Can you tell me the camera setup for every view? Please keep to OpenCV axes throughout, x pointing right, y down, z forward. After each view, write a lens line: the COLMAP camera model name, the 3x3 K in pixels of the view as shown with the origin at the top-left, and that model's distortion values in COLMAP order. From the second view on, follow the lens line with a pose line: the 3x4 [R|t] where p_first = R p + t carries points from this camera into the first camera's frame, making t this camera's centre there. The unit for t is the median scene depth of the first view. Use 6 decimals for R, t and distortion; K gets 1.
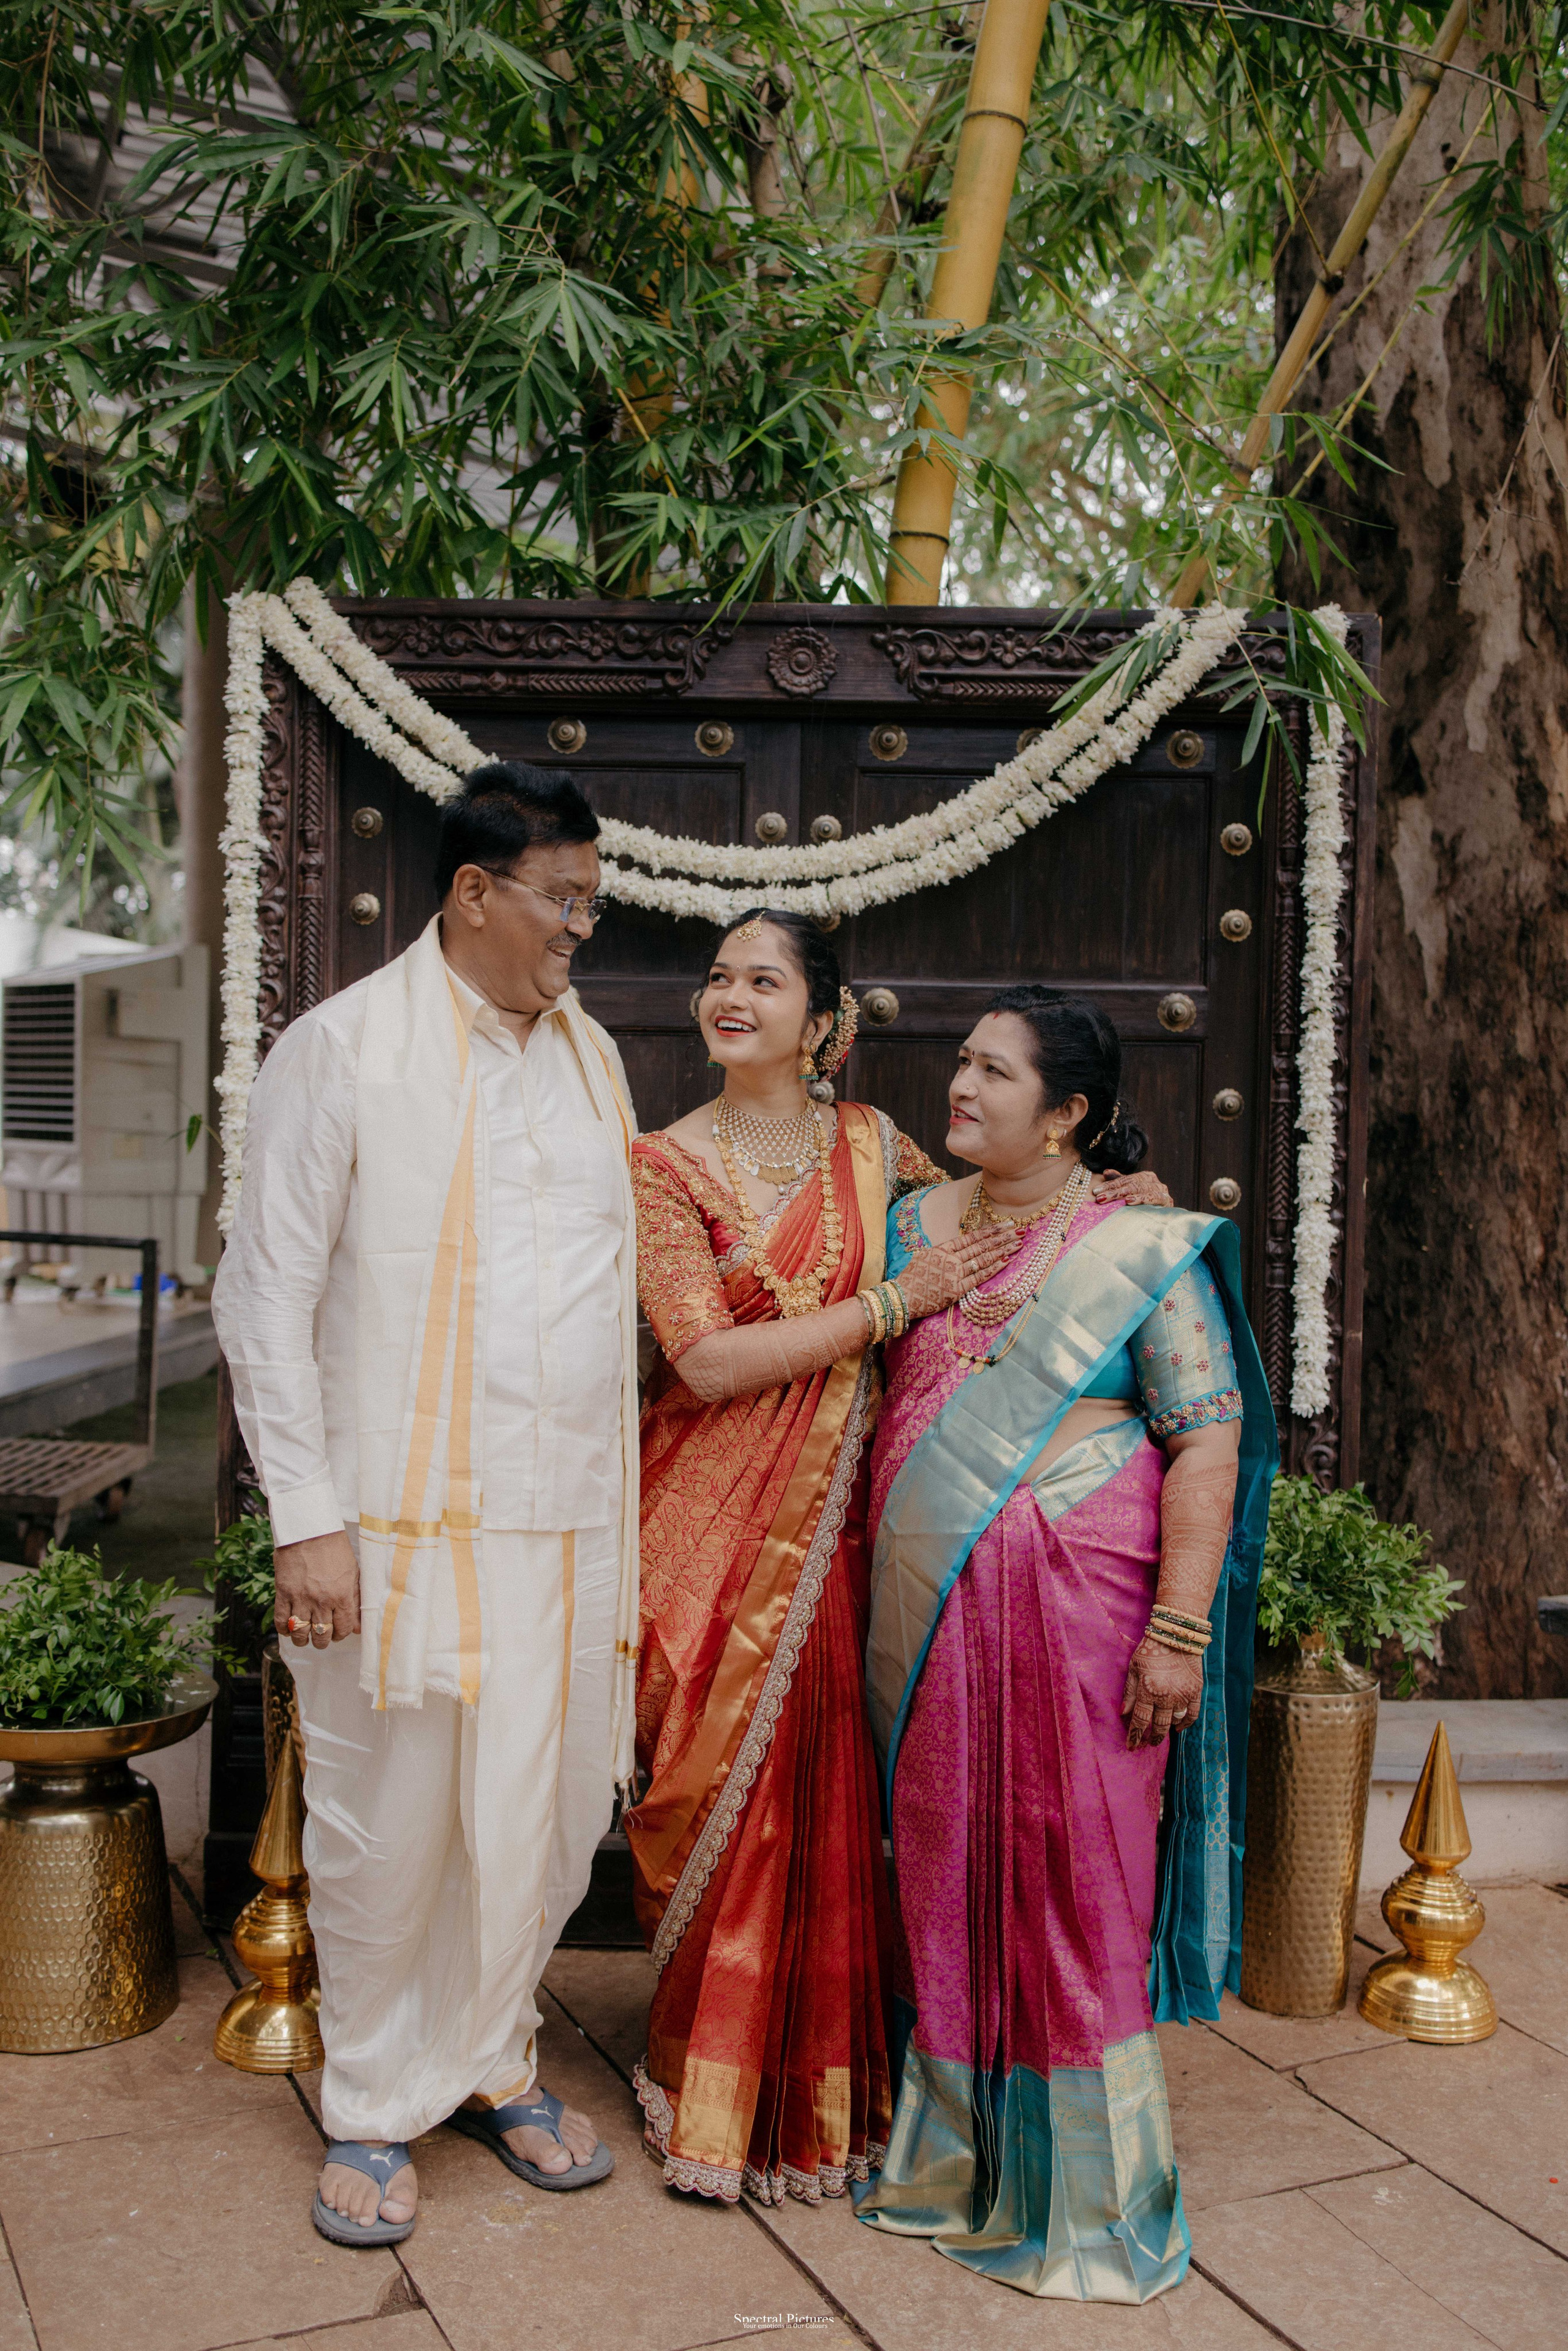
lens RADIAL K [[2384.5, 0, 740.4], [0, 2384.5, 1174.9], [0, 0, 1]] dist [0.029945, 0.000000]
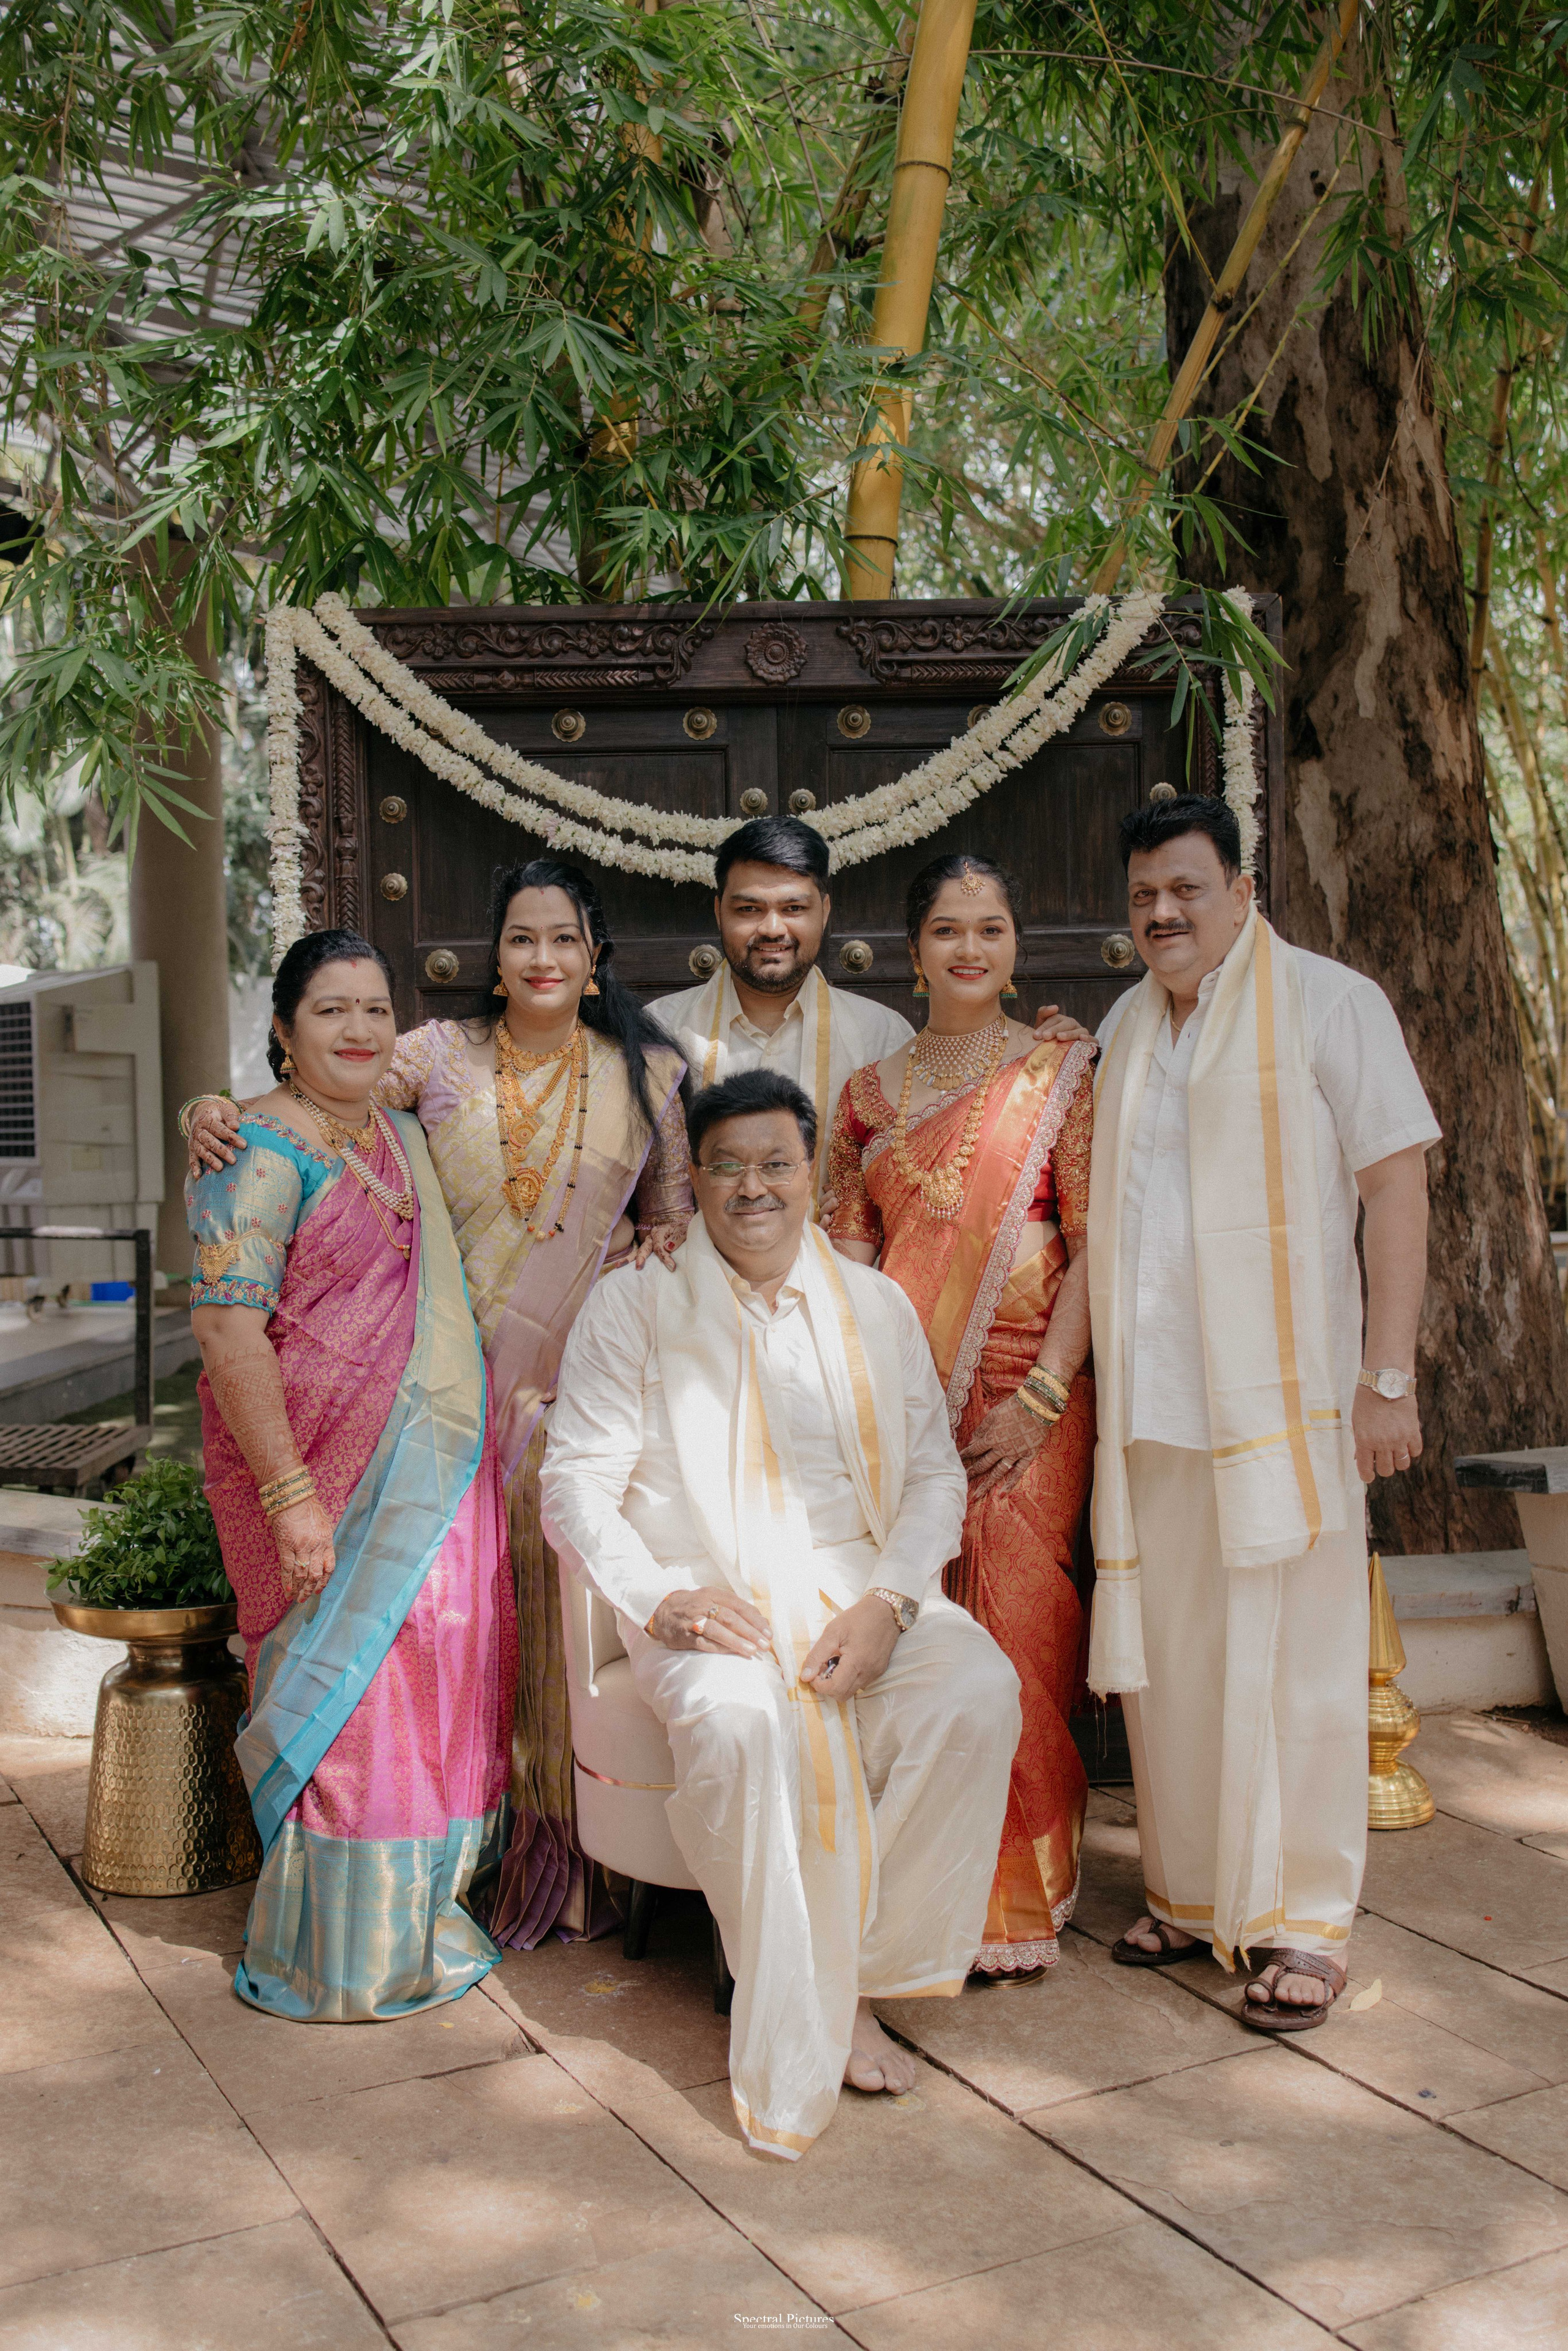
lens RADIAL K [[2384.5, 0, 747.8], [0, 2384.5, 1177.2], [0, 0, 1]] dist [0.029945, 0.000000]
pose [[0.998280, -0.042415, 0.040465, -0.043991], [0.042575, 0.999088, -0.003107, 0.036132], [-0.040297, 0.004824, 0.999176, -0.127803]]
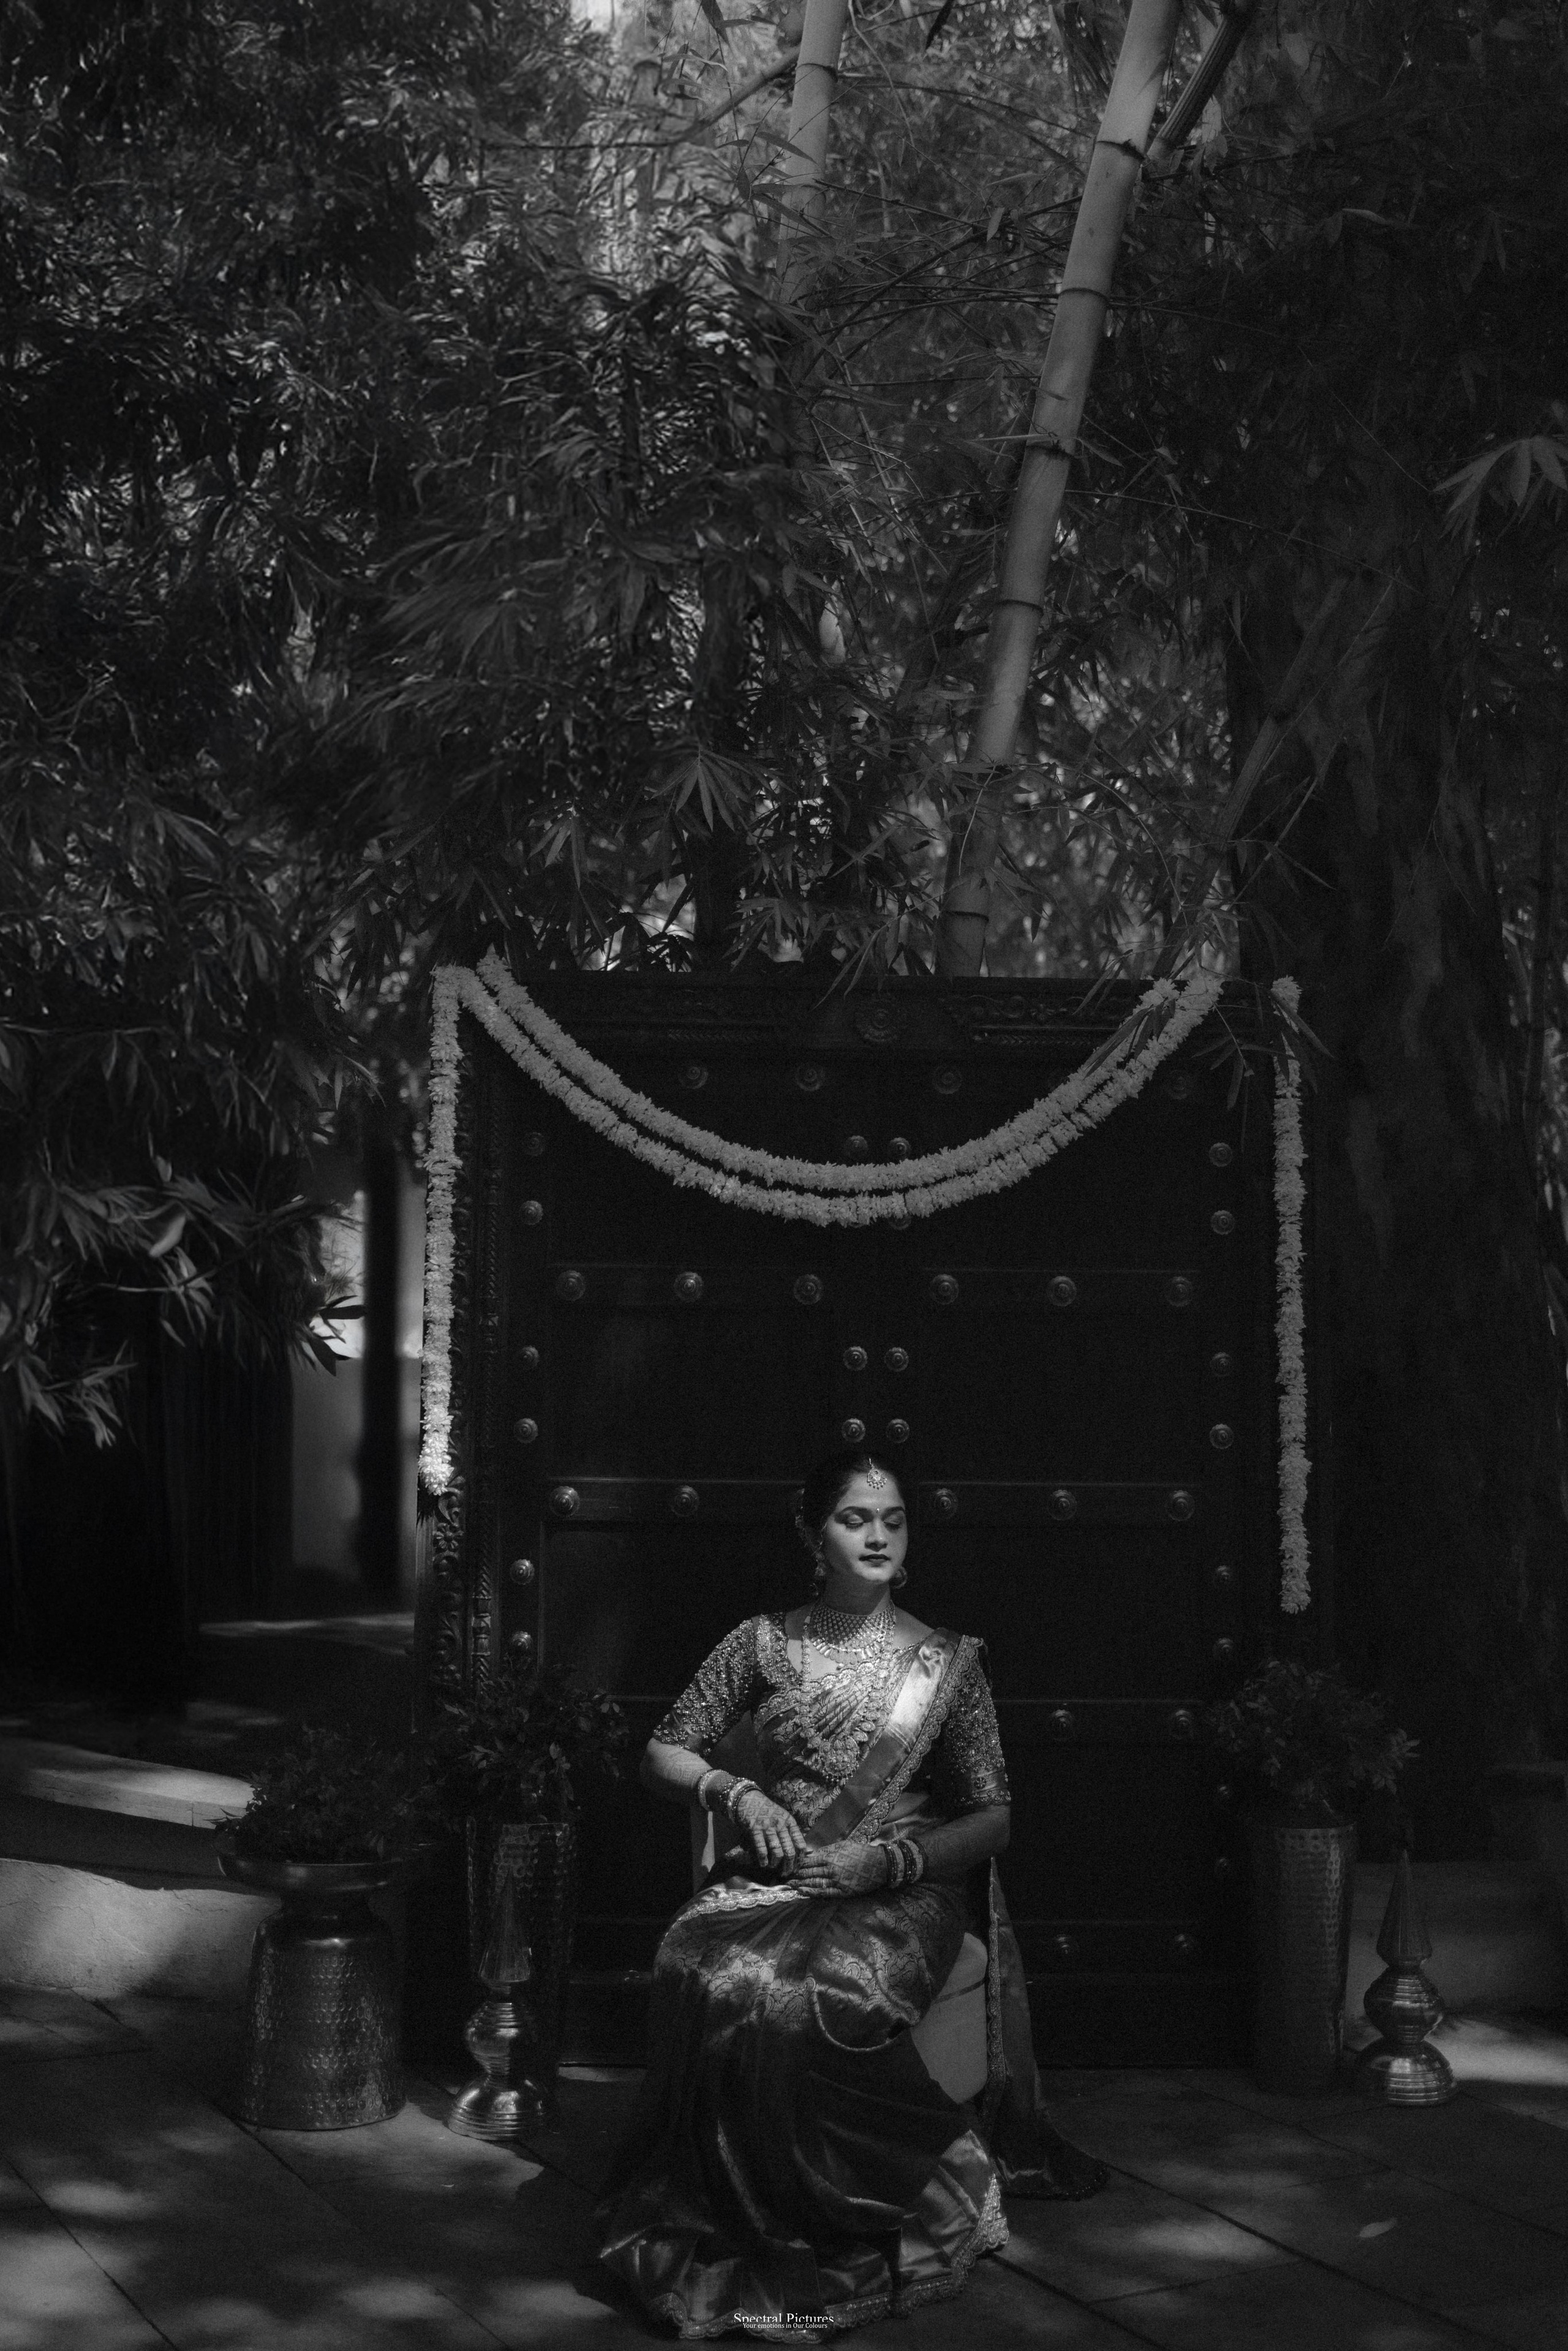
lens RADIAL K [[2860.8, 0, 759.3], [0, 2860.8, 1024.1], [0, 0, 1]] dist [-0.012876, 0.000000]
pose [[0.998469, -0.002208, 0.055261, -0.124297], [0.010069, 0.989760, -0.142383, 0.005270], [-0.054381, 0.142721, 0.988268, -0.511576]]
